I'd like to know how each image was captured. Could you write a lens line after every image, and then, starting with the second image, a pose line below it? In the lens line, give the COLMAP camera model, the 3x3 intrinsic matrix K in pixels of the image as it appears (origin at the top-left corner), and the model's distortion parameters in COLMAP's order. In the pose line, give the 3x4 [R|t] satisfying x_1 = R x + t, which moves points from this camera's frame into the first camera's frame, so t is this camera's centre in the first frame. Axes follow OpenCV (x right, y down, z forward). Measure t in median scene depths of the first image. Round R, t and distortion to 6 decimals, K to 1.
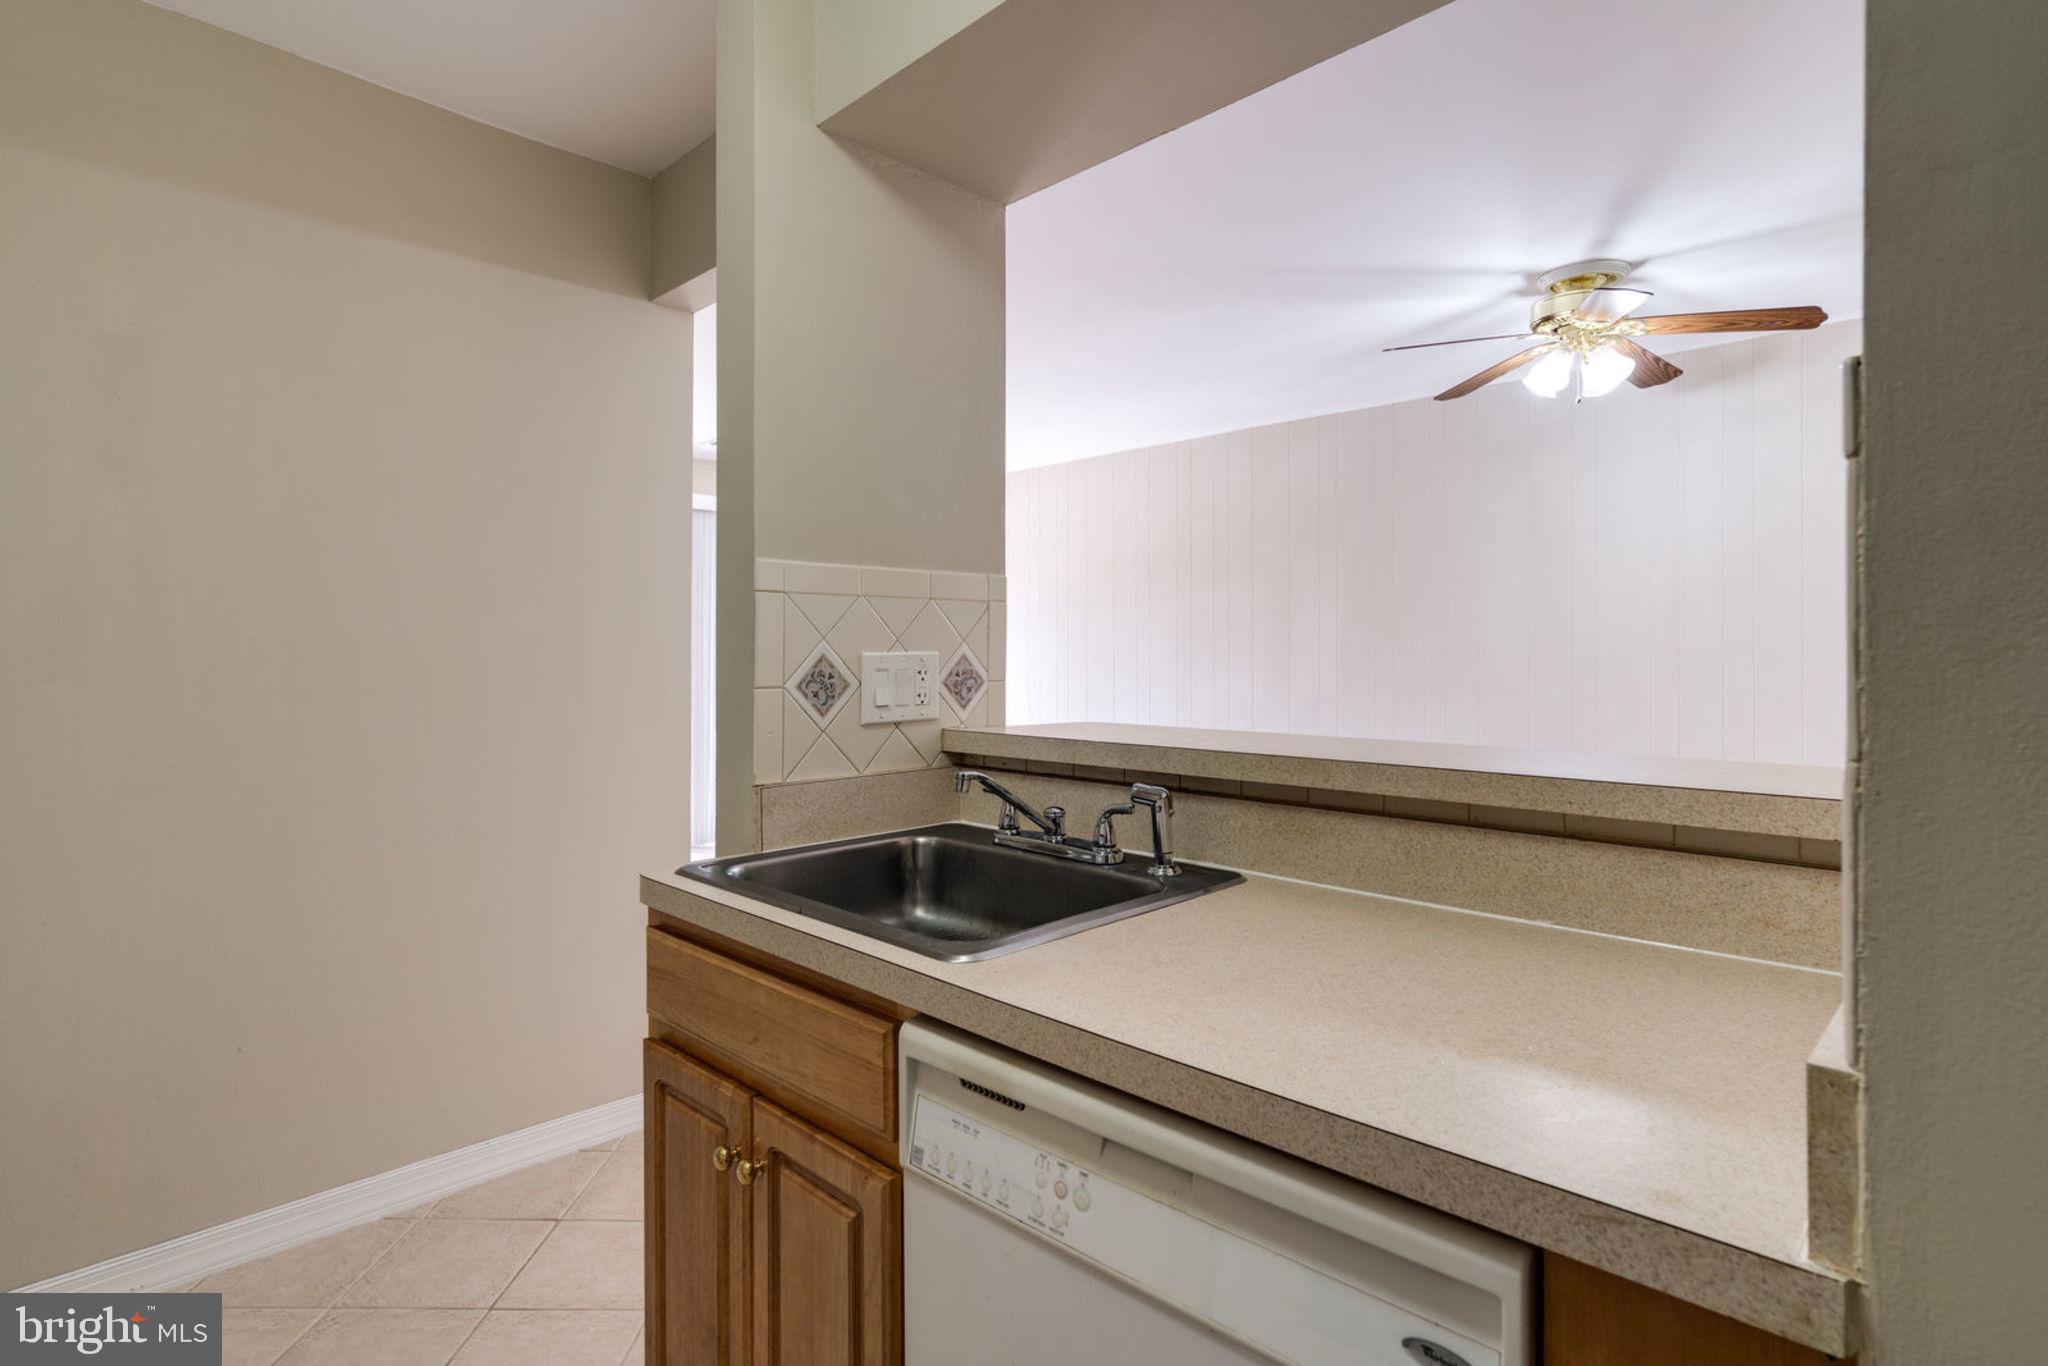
lens RADIAL K [[1042.5, 0, 1019.6], [0, 1042.5, 648.7], [0, 0, 1]] dist [-0.012549, 0.006270]
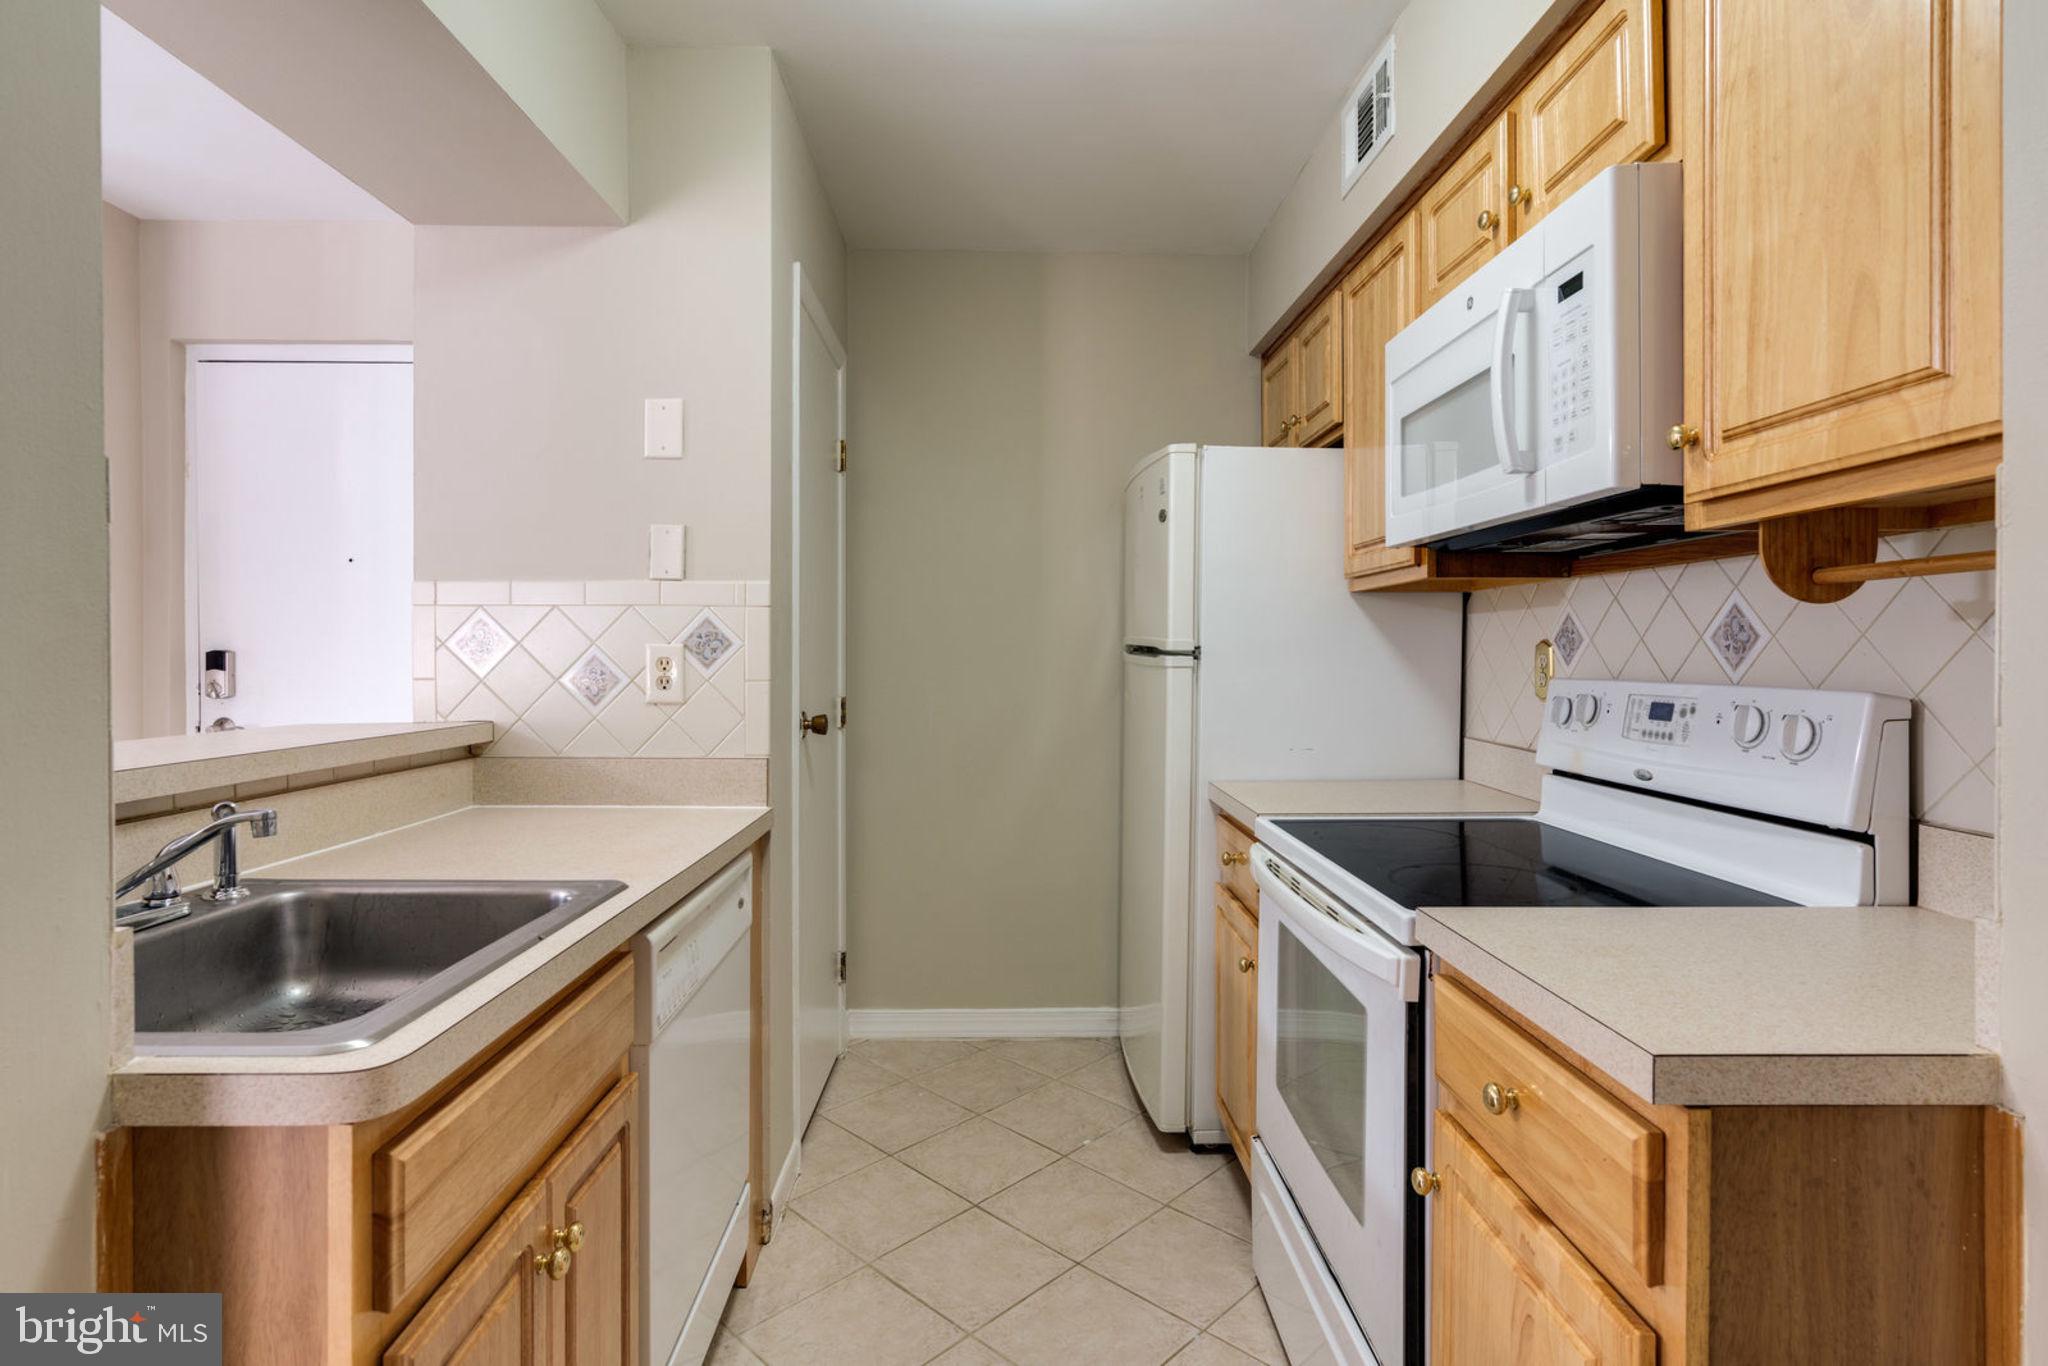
lens RADIAL K [[1042.5, 0, 1022.5], [0, 1042.5, 664.7], [0, 0, 1]] dist [-0.012549, 0.006270]
pose [[-0.727165, -0.004263, 0.686449, -1.091910], [-0.001655, 0.999989, 0.004457, 0.009834], [-0.686461, 0.002105, -0.727164, 1.314701]]
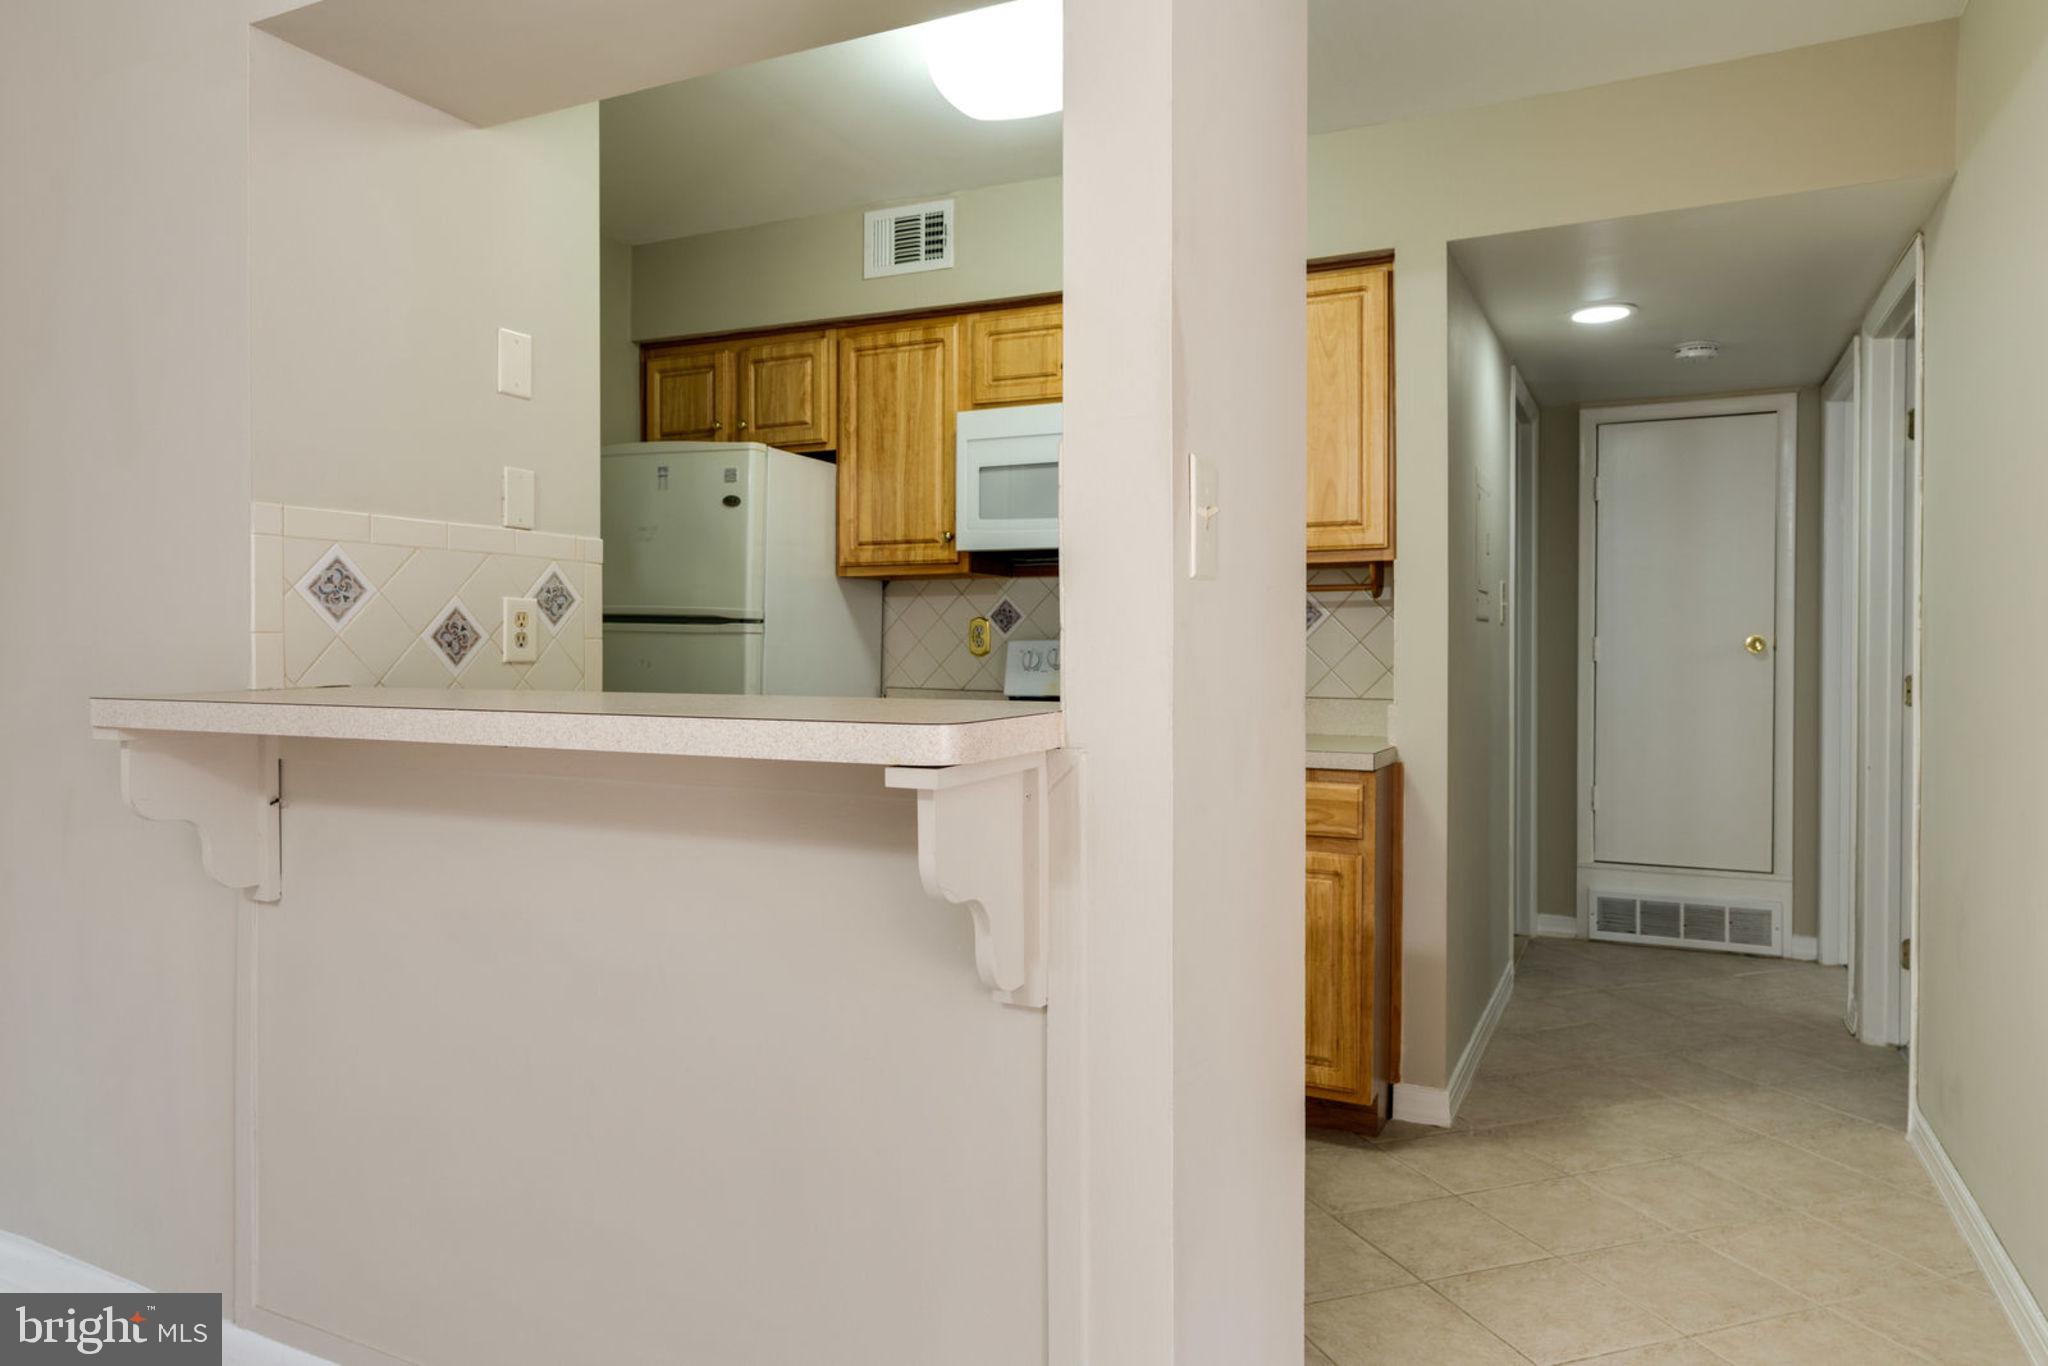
lens RADIAL K [[1287.7, 0, 1041.2], [0, 1287.7, 672.3], [0, 0, 1]] dist [-0.017444, 0.014731]
pose [[-0.940726, 0.007134, -0.339092, 0.346573], [0.003183, 0.999920, 0.012204, 0.072738], [0.339152, 0.010401, -0.940674, 2.513207]]
